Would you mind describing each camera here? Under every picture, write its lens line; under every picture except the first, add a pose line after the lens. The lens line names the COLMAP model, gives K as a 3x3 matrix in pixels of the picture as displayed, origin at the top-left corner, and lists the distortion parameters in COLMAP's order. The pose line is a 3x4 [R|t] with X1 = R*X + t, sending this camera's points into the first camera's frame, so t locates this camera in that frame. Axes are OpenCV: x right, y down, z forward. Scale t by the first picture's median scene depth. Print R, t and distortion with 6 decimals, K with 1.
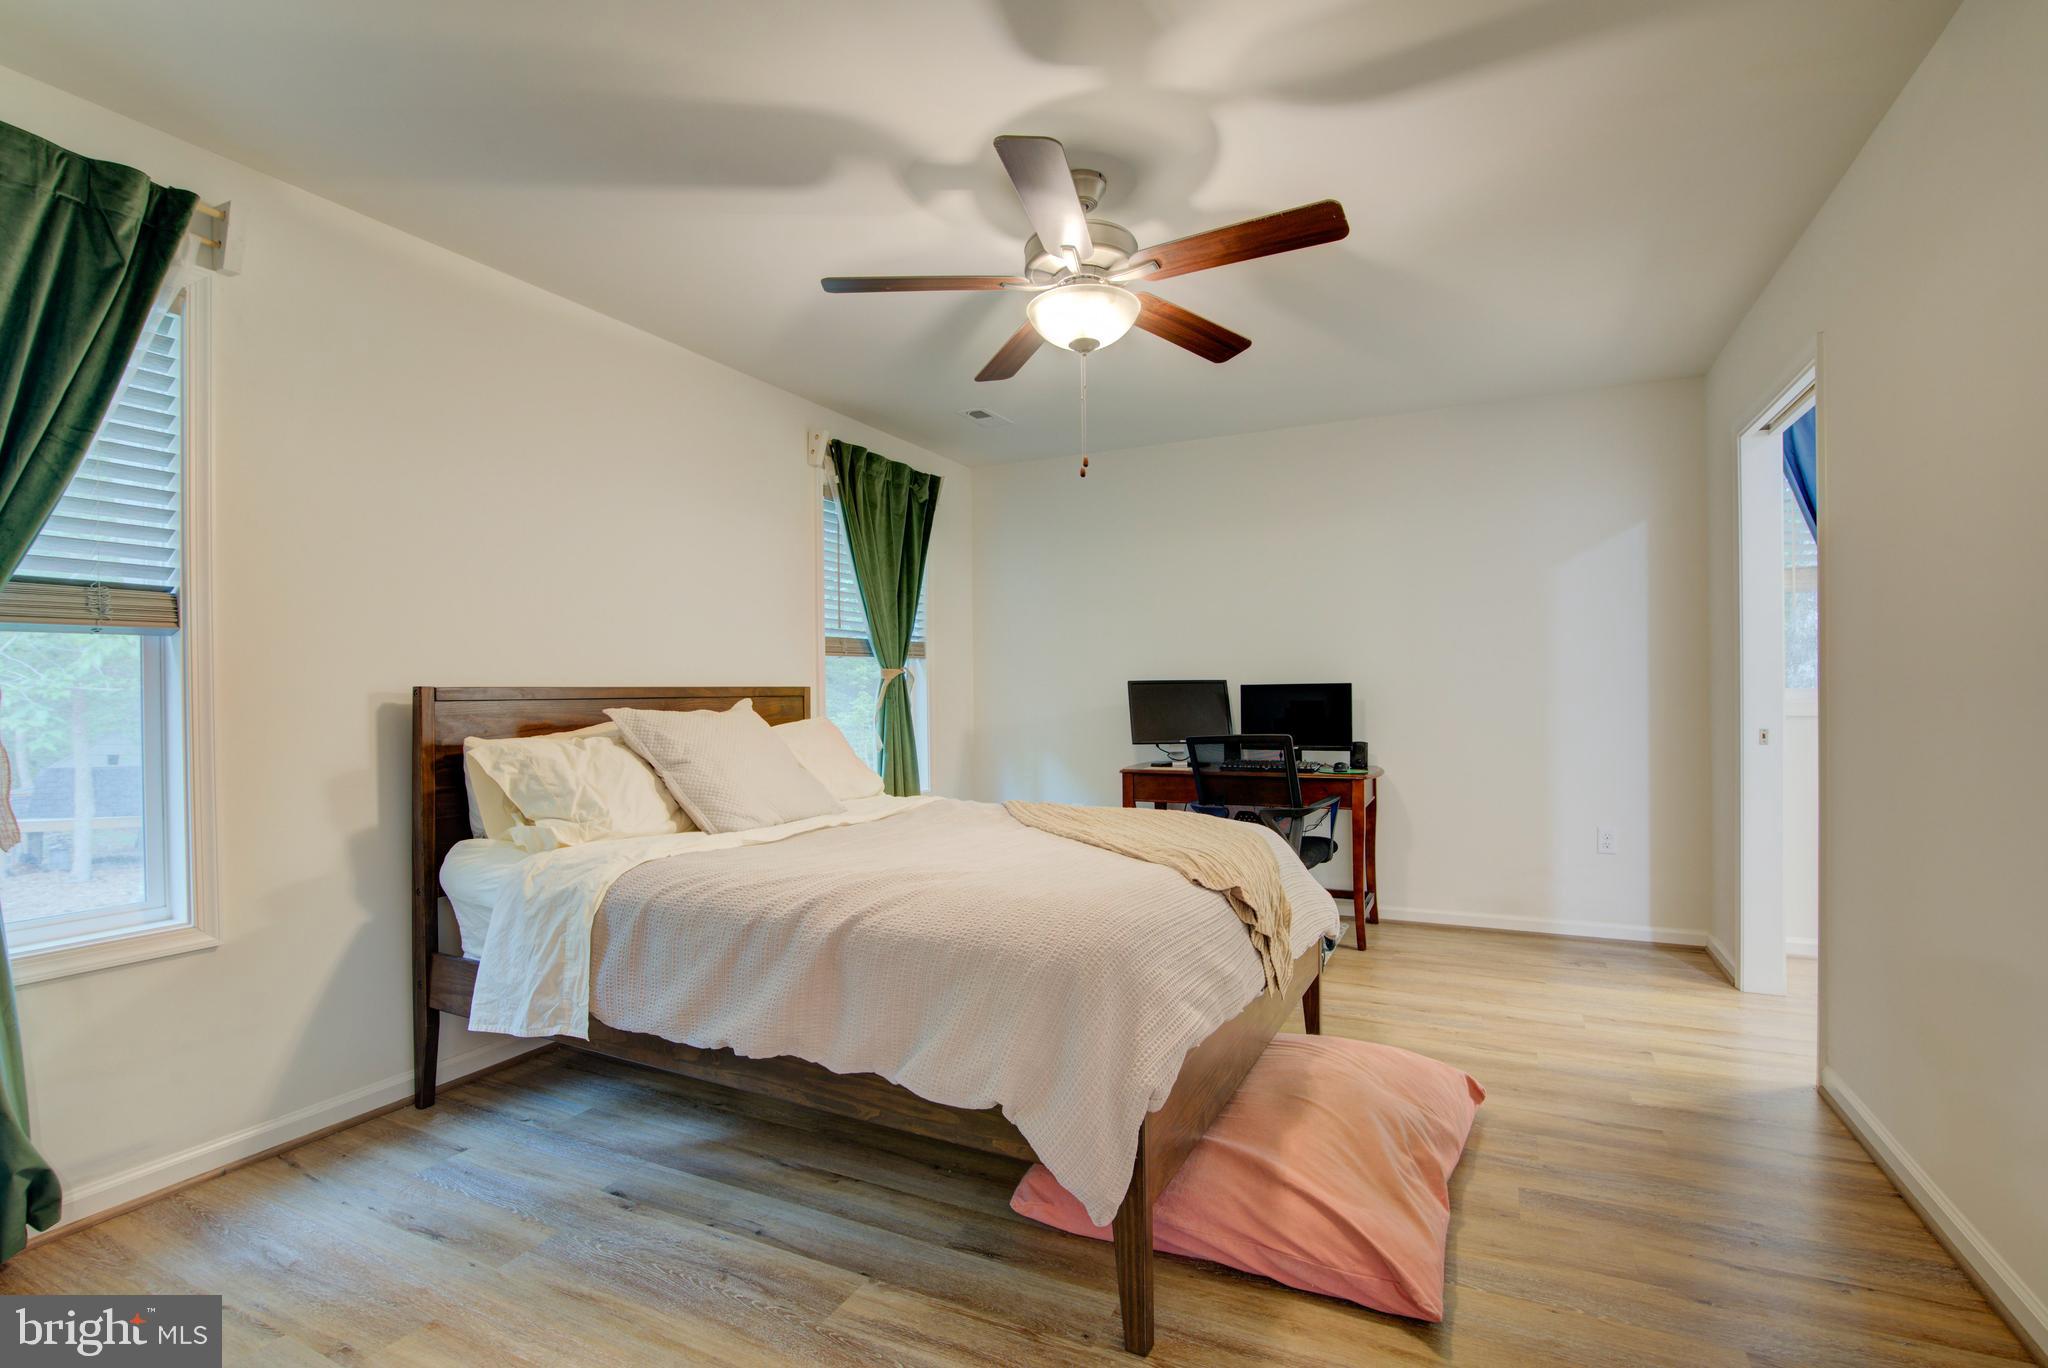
lens RADIAL K [[937.1, 0, 1018.5], [0, 937.1, 699.8], [0, 0, 1]] dist [-0.020981, 0.002080]
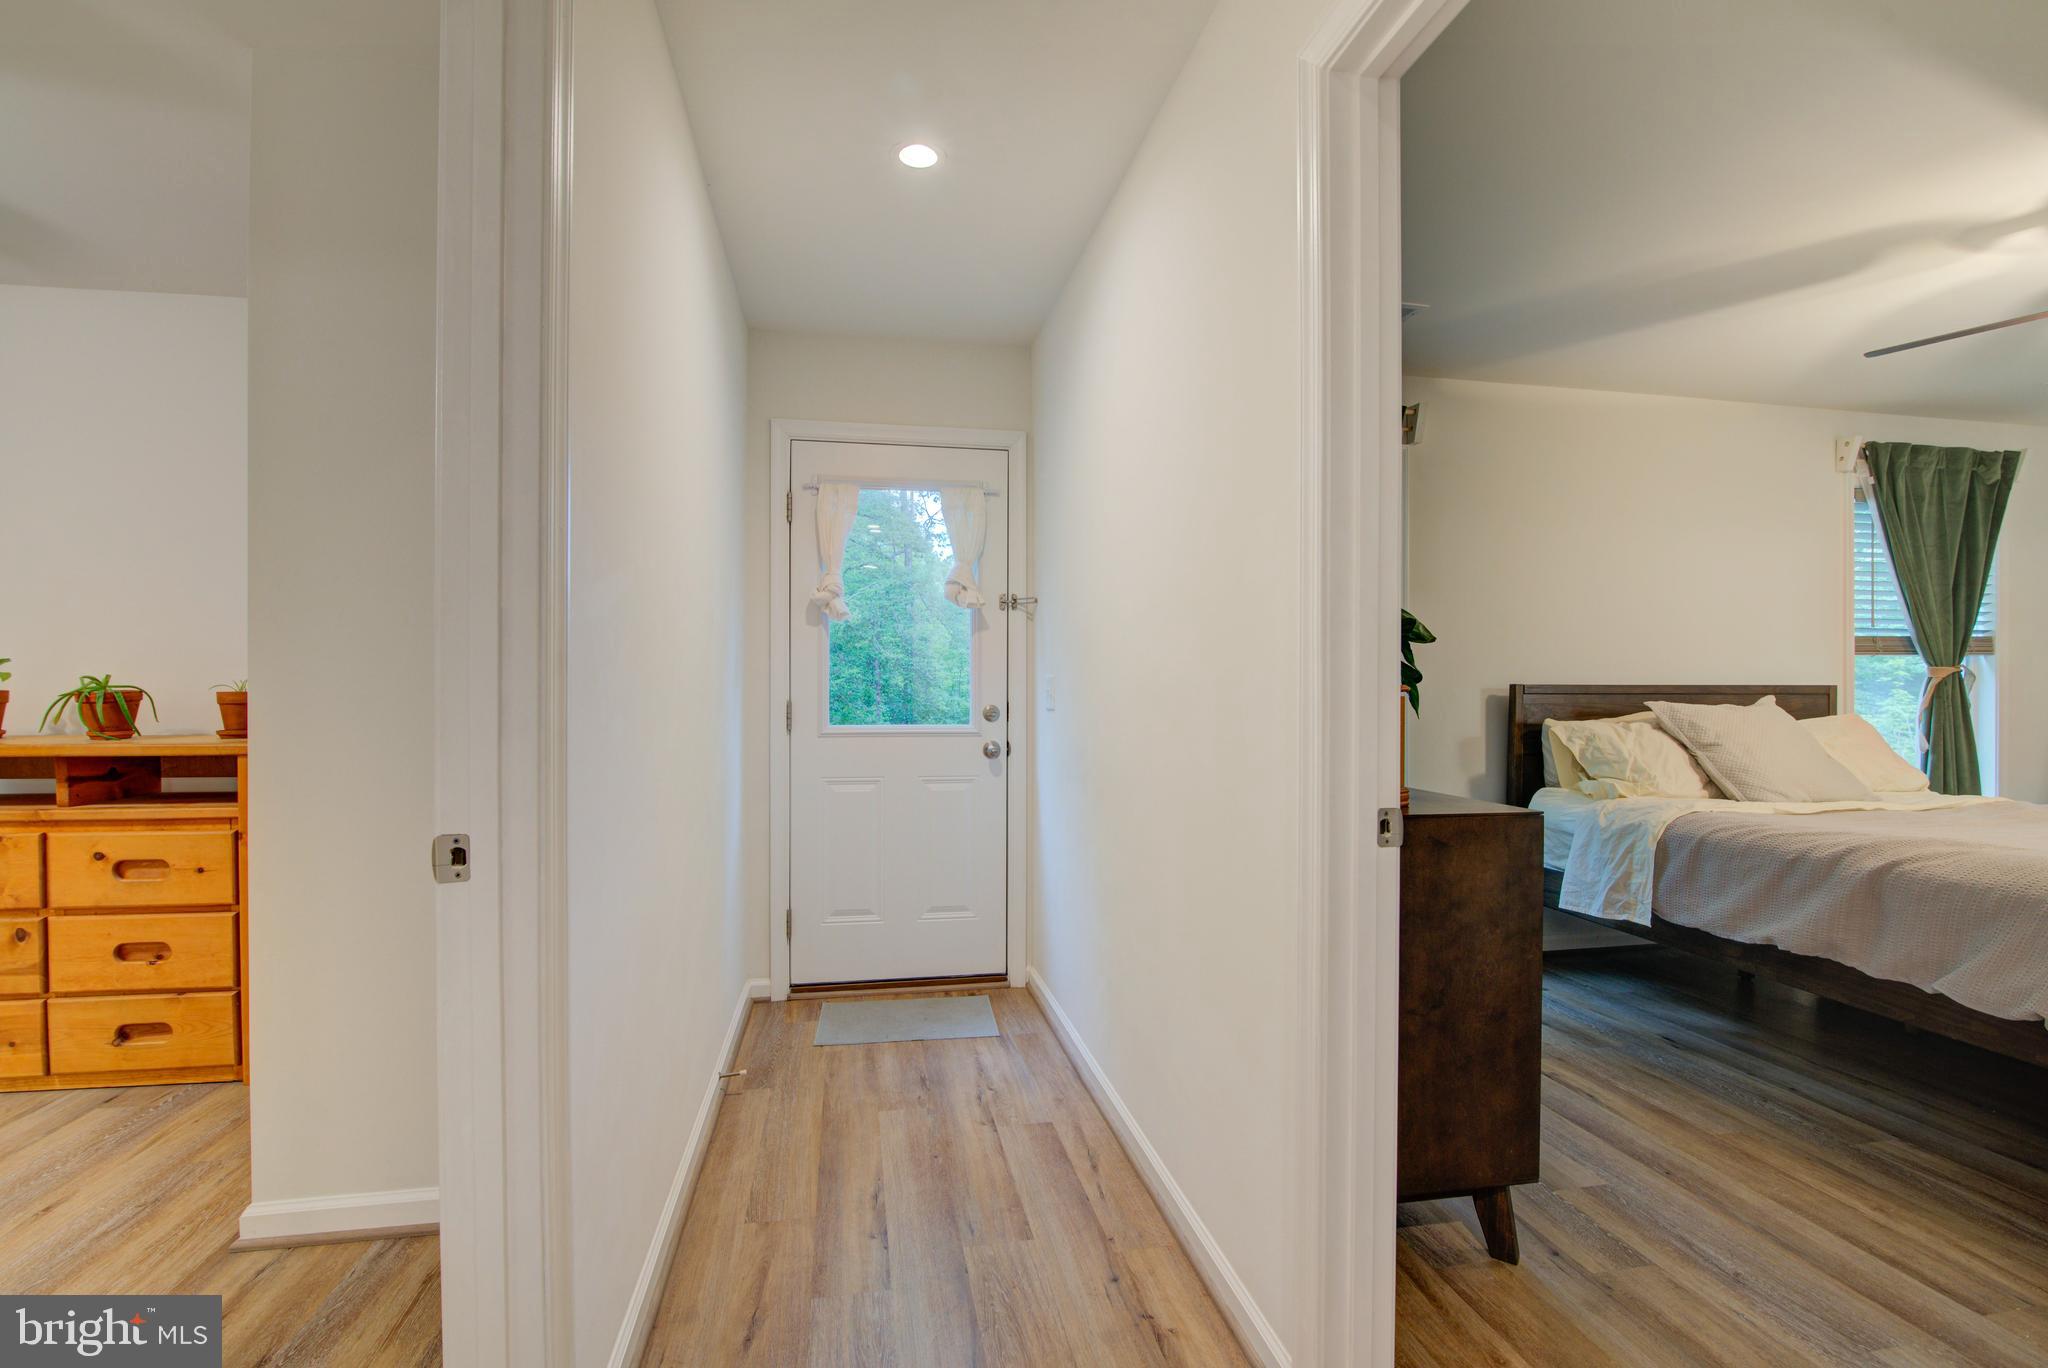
lens RADIAL K [[937.1, 0, 1021.7], [0, 937.1, 692.2], [0, 0, 1]] dist [-0.020981, 0.002080]
pose [[0.602063, 0.013421, -0.798336, 0.084521], [-0.014854, 0.999874, 0.005607, 0.002533], [0.798310, 0.008483, 0.602187, -0.554077]]
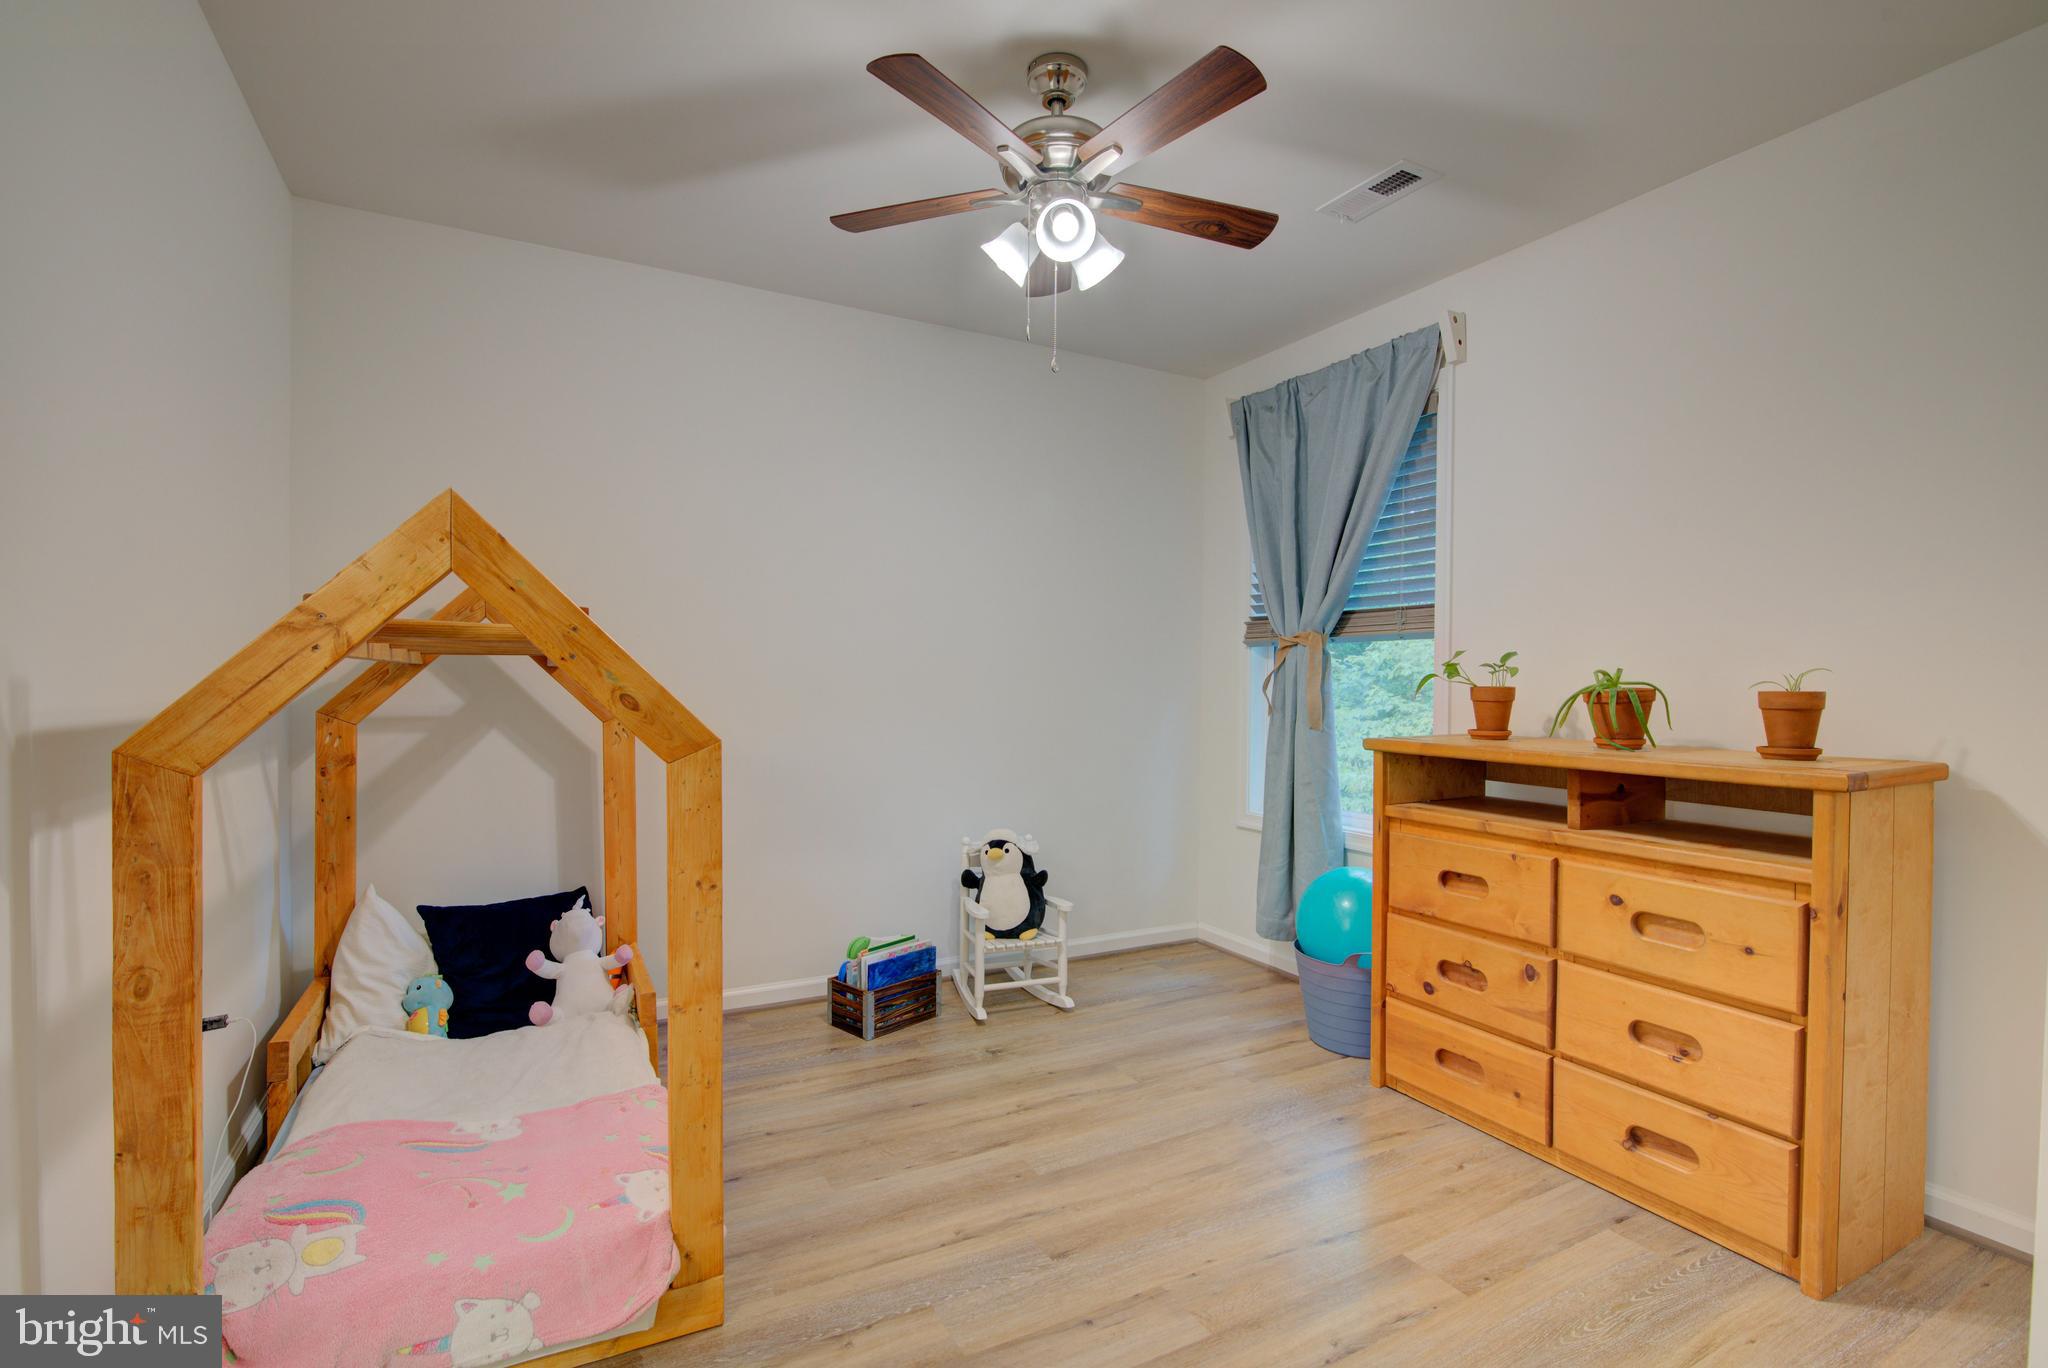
lens RADIAL K [[937.1, 0, 1022.4], [0, 937.1, 701.6], [0, 0, 1]] dist [-0.020981, 0.002080]
pose [[-0.578555, 0.022028, -0.815346, -0.375515], [-0.010255, 0.999360, 0.034276, 0.010676], [0.815579, 0.028192, -0.577958, -0.709671]]
